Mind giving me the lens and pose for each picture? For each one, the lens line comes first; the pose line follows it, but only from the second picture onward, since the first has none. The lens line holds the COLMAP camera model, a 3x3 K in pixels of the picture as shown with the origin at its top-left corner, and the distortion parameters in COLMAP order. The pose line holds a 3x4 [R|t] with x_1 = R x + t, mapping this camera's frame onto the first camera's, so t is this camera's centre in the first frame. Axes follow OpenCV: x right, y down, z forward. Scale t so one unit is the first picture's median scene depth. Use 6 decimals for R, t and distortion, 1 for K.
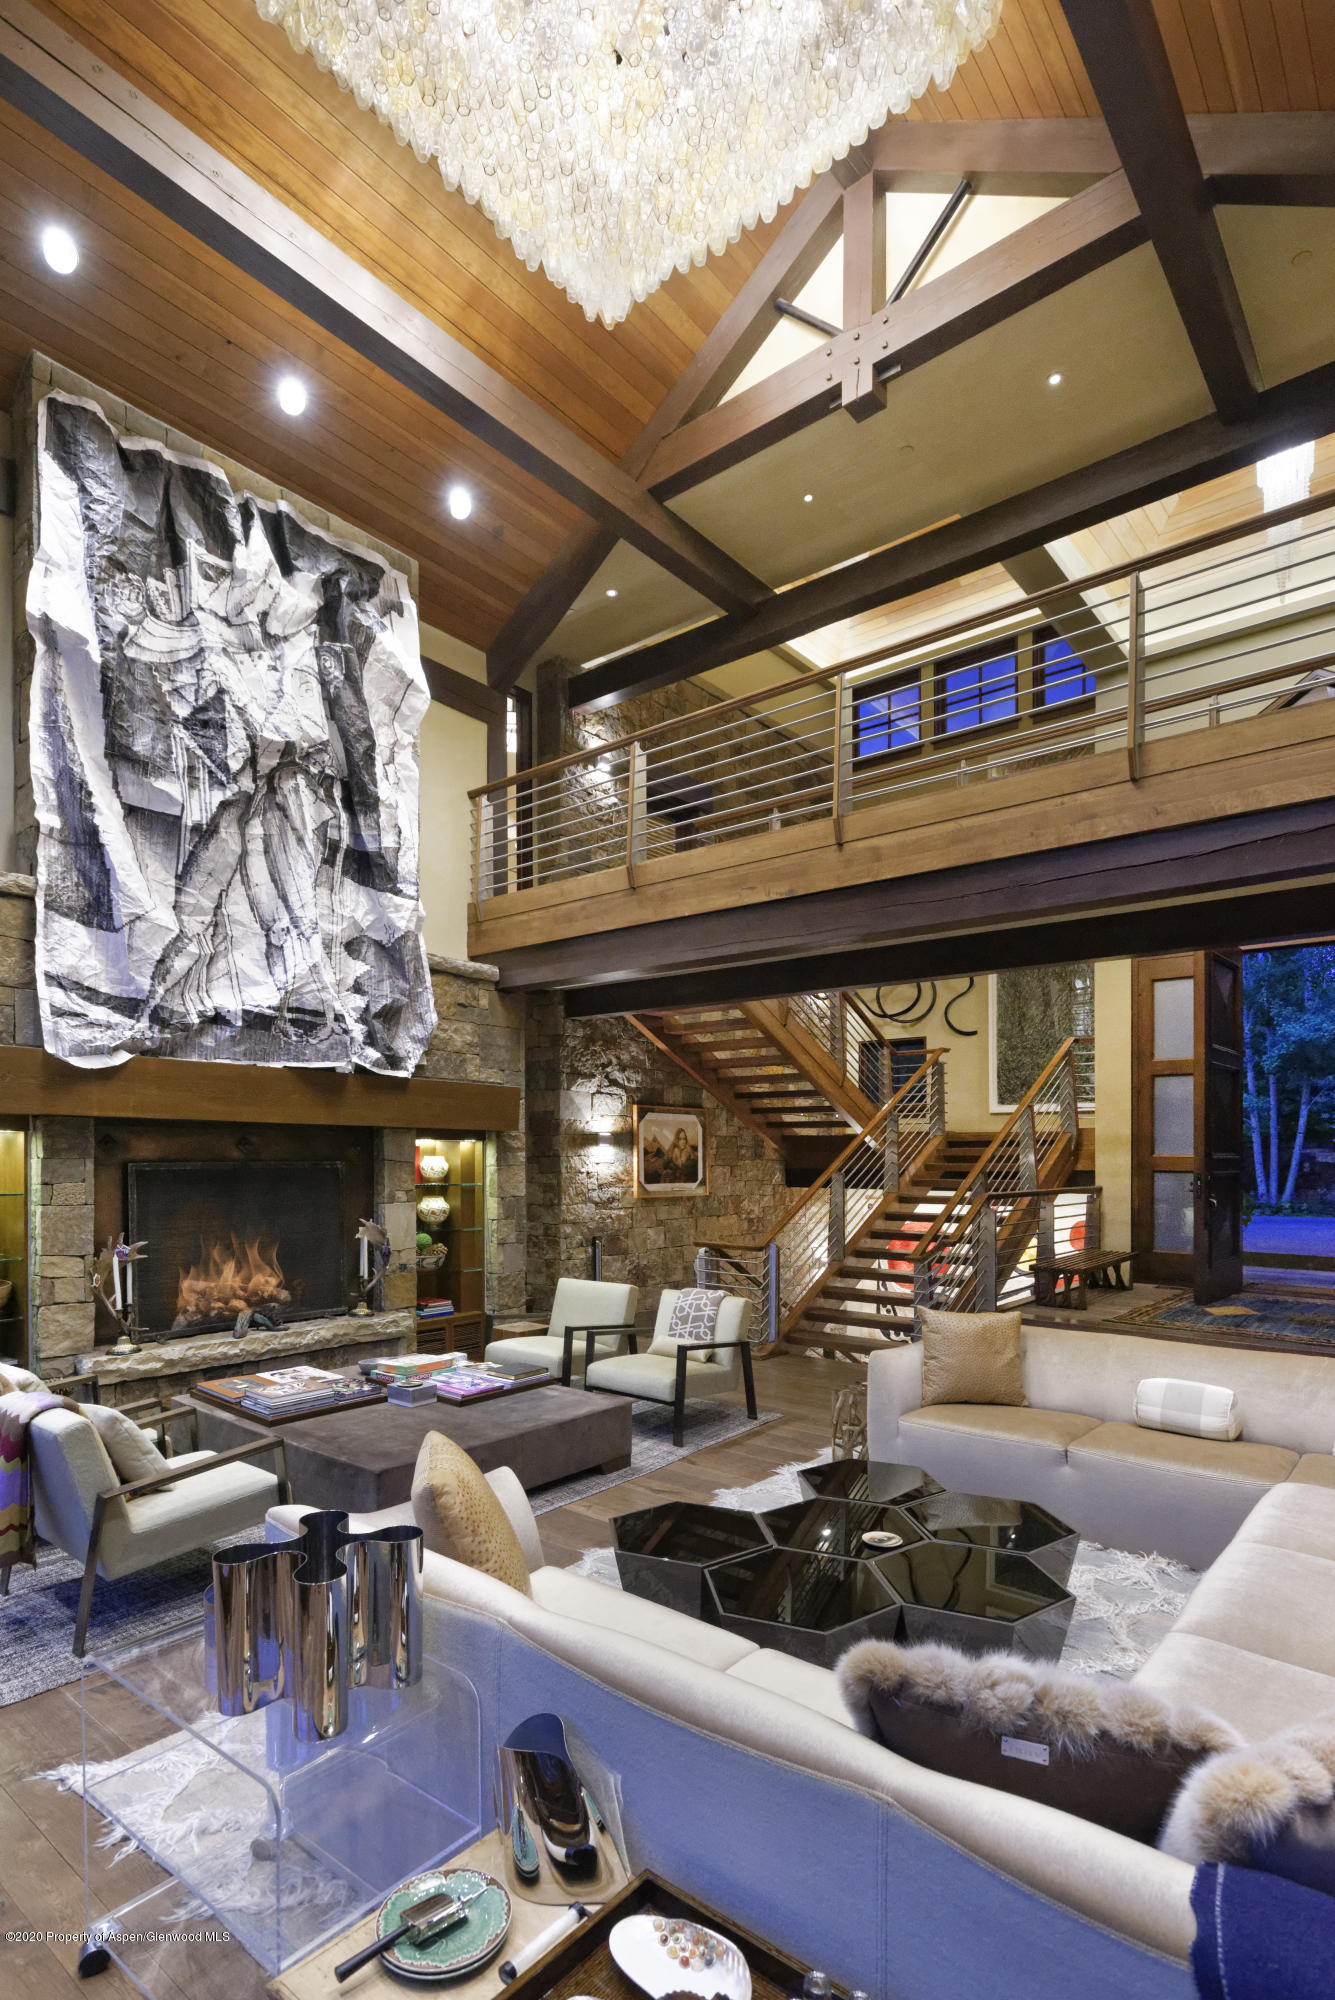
lens RADIAL K [[956.3, 0, 667.4], [0, 956.3, 1148.7], [0, 0, 1]] dist [-0.002542, 0.000180]
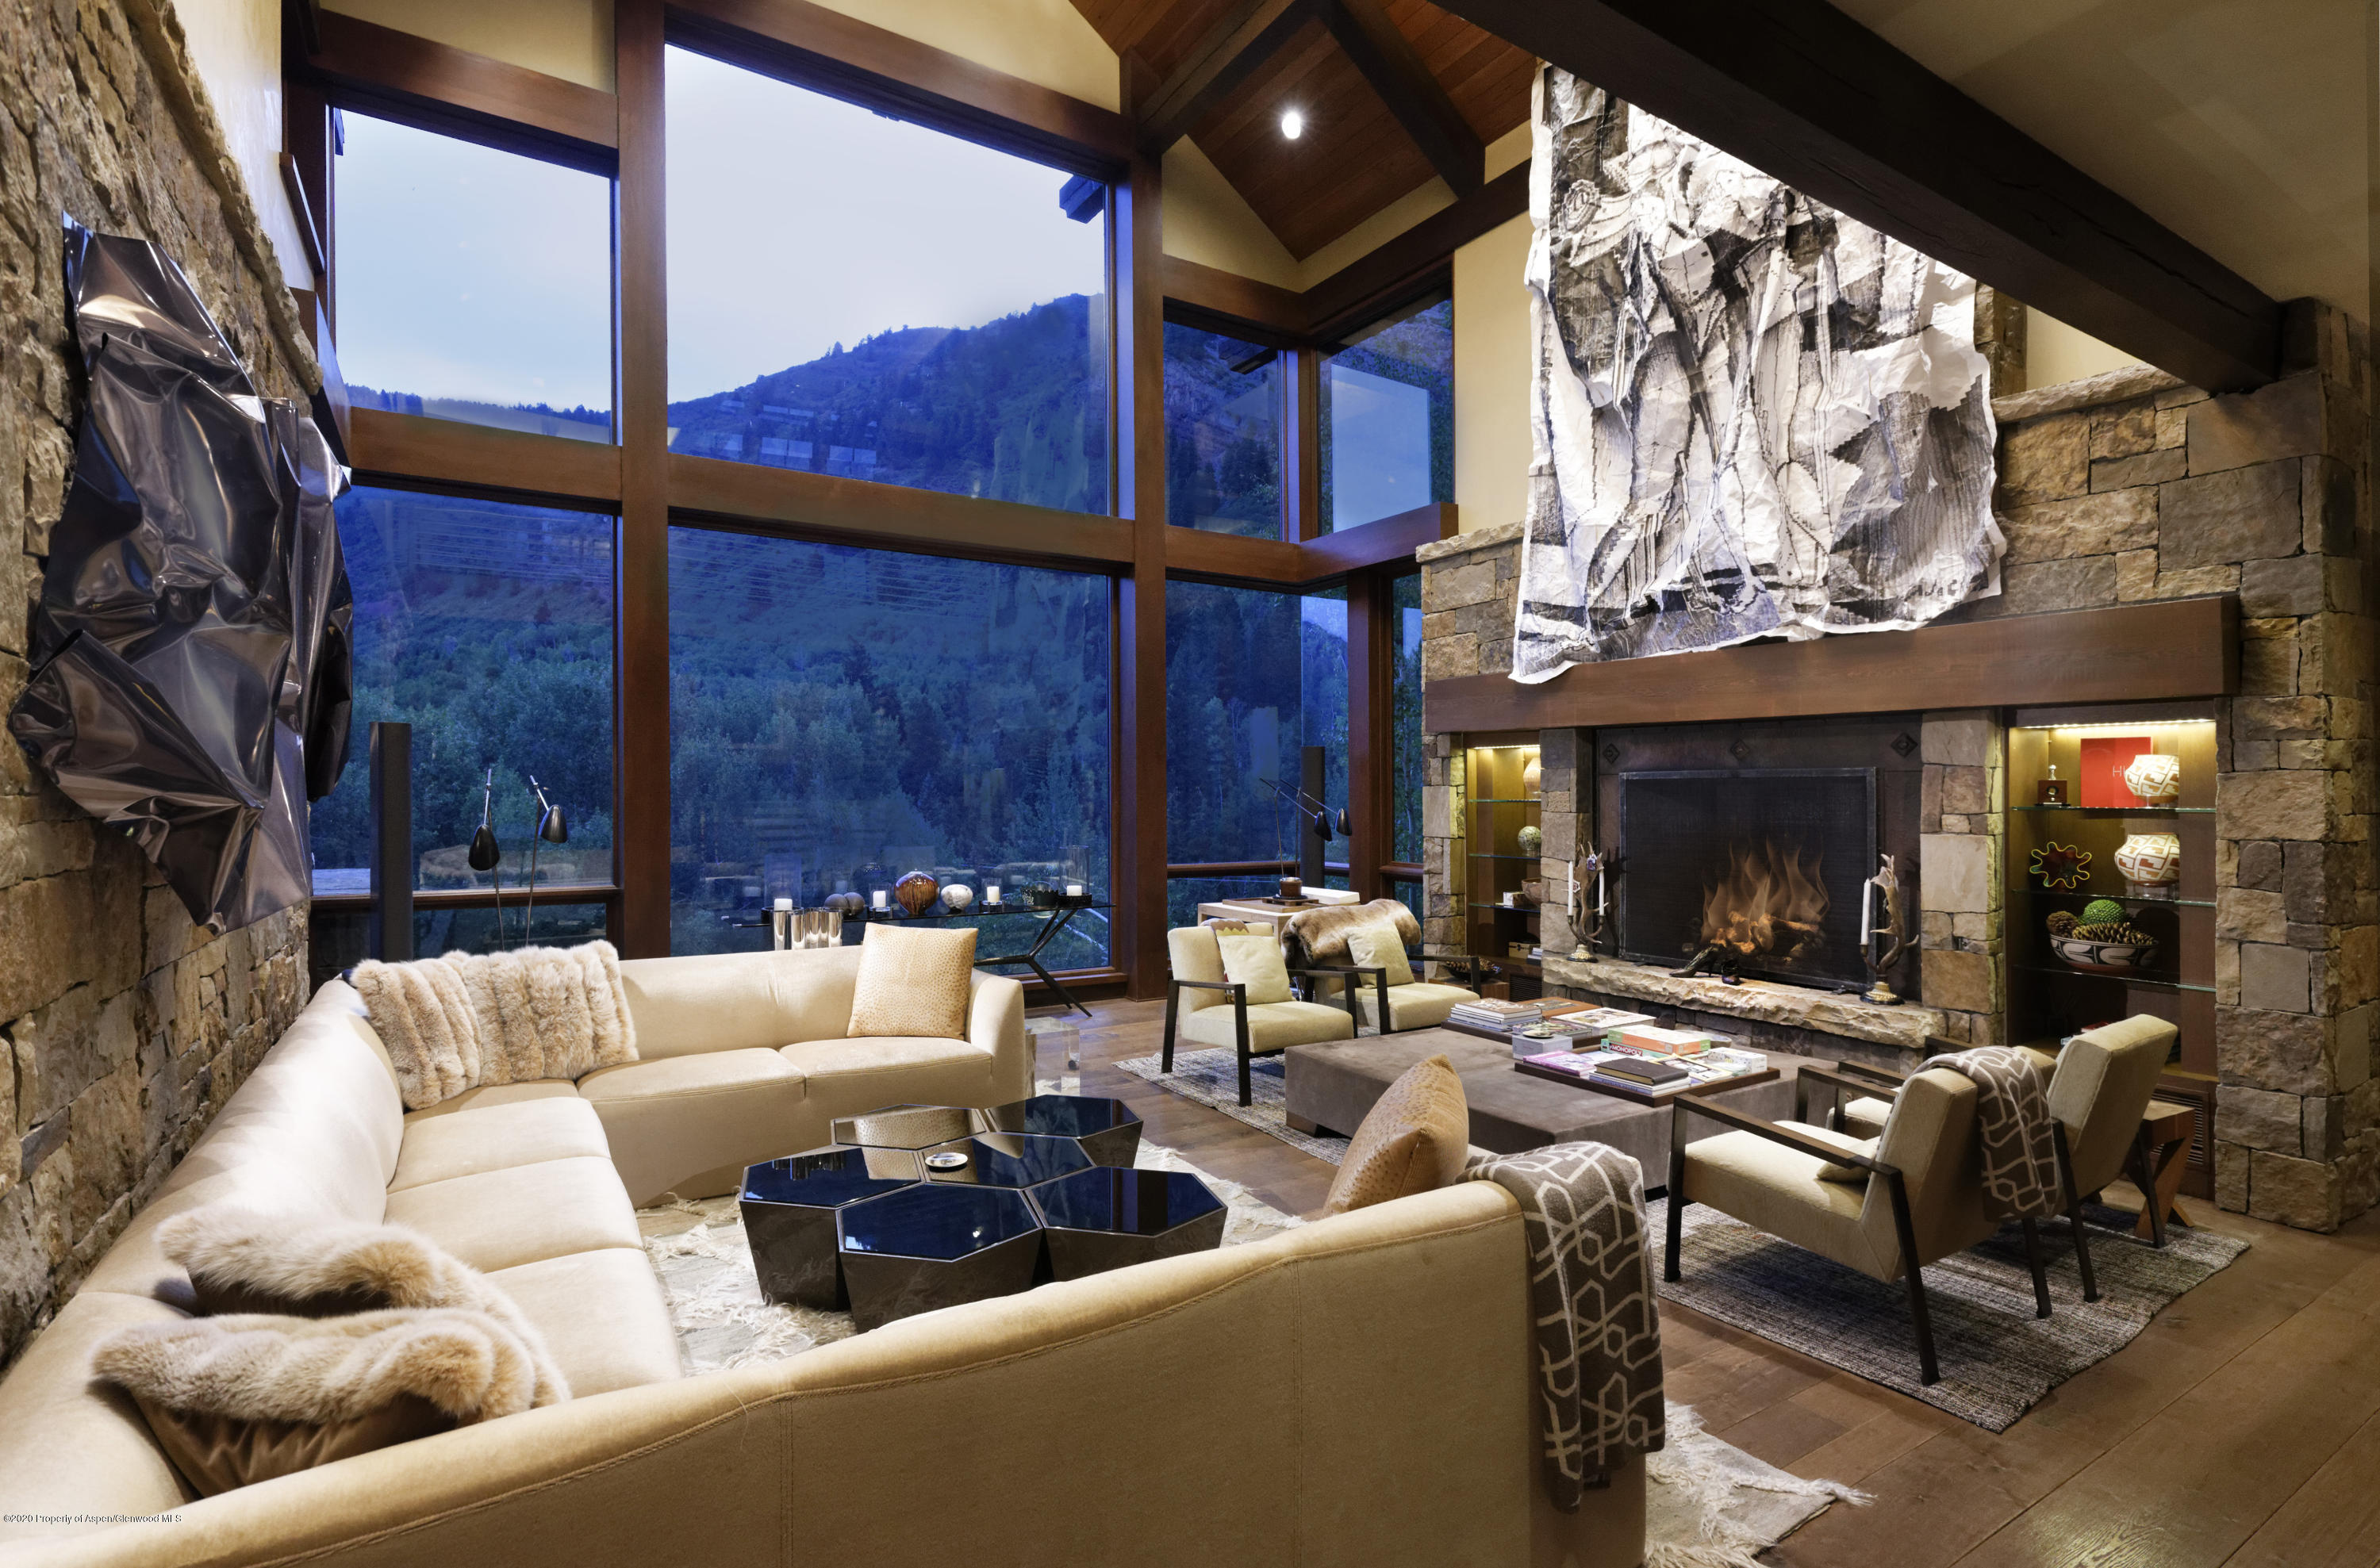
lens RADIAL K [[1160.4, 0, 1143.8], [0, 1160.4, 787.5], [0, 0, 1]] dist [-0.001089, -0.000087]
pose [[-0.321764, -0.002358, -0.946817, 0.653760], [0.008613, 0.999948, -0.005417, 0.030375], [0.946781, -0.009898, -0.321727, 0.852633]]
